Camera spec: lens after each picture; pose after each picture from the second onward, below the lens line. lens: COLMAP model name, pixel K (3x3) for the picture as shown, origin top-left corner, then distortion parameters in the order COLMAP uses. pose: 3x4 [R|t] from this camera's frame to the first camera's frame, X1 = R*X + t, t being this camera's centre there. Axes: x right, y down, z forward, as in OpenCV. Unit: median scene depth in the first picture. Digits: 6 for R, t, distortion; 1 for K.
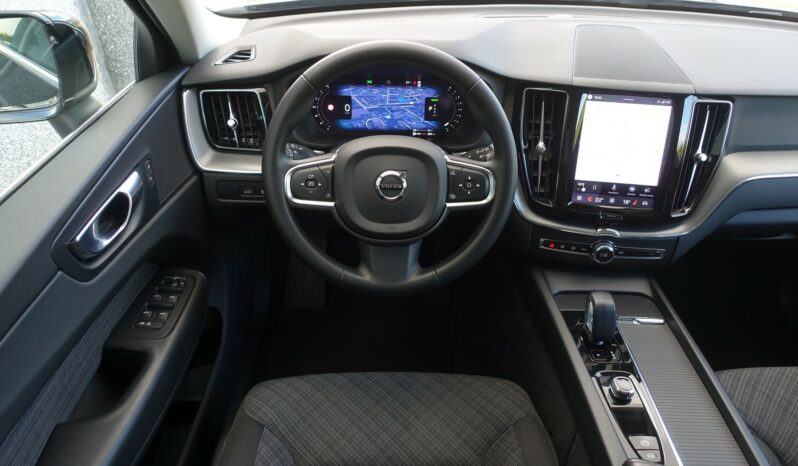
lens RADIAL K [[544.7, 0, 399.0], [0, 544.7, 233.0], [0, 0, 1]] dist [-0.008211, 0.001597]
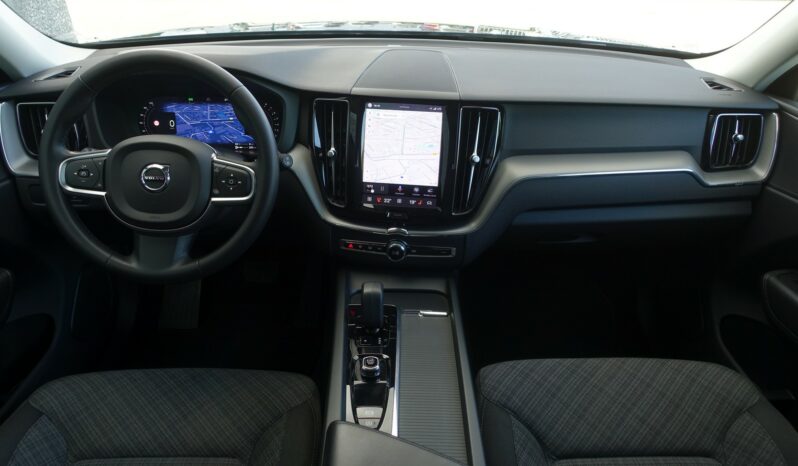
lens RADIAL K [[544.7, 0, 399.0], [0, 544.7, 233.0], [0, 0, 1]] dist [-0.008211, 0.001597]
pose [[0.999968, -0.007223, 0.003542, 0.407053], [0.007580, 0.993473, -0.113814, 0.131022], [-0.002697, 0.113838, 0.993496, -0.058855]]
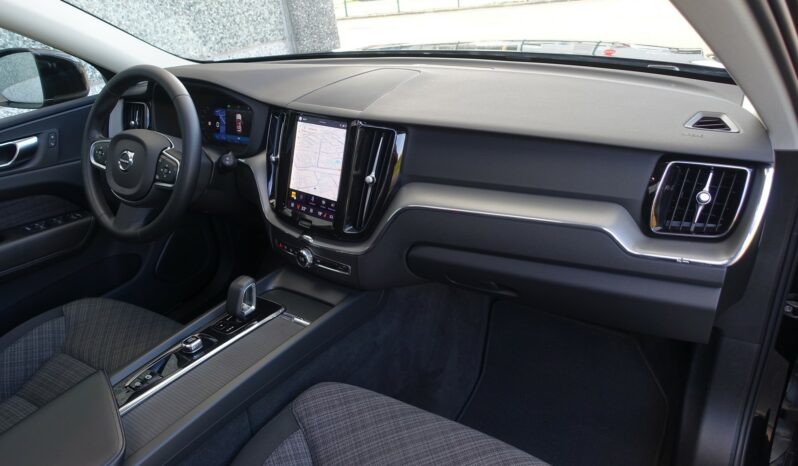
lens RADIAL K [[544.7, 0, 399.0], [0, 544.7, 233.0], [0, 0, 1]] dist [-0.008211, 0.001597]
pose [[0.831522, 0.166785, -0.529862, 1.203421], [-0.243802, 0.966657, -0.078328, 0.030019], [0.499131, 0.194313, 0.844459, 0.160291]]
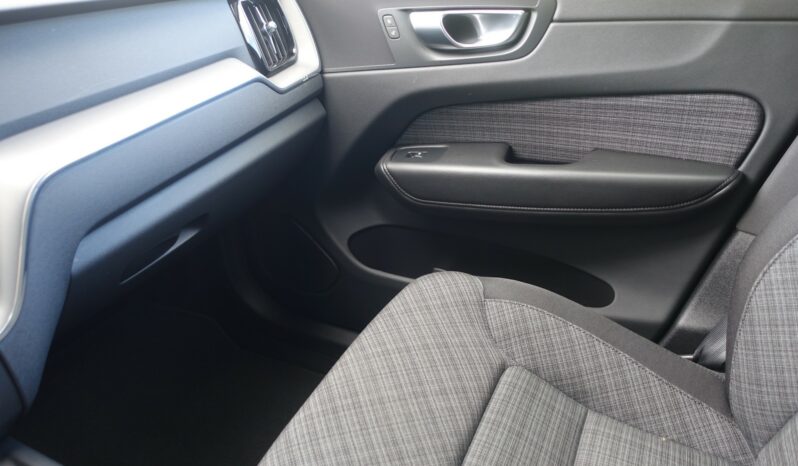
lens RADIAL K [[544.7, 0, 399.0], [0, 544.7, 233.0], [0, 0, 1]] dist [-0.008211, 0.001597]
pose [[0.456388, -0.475209, 0.752254, 0.398671], [0.575714, 0.802327, 0.157559, 0.056007], [-0.678427, 0.361175, 0.639757, 0.476321]]
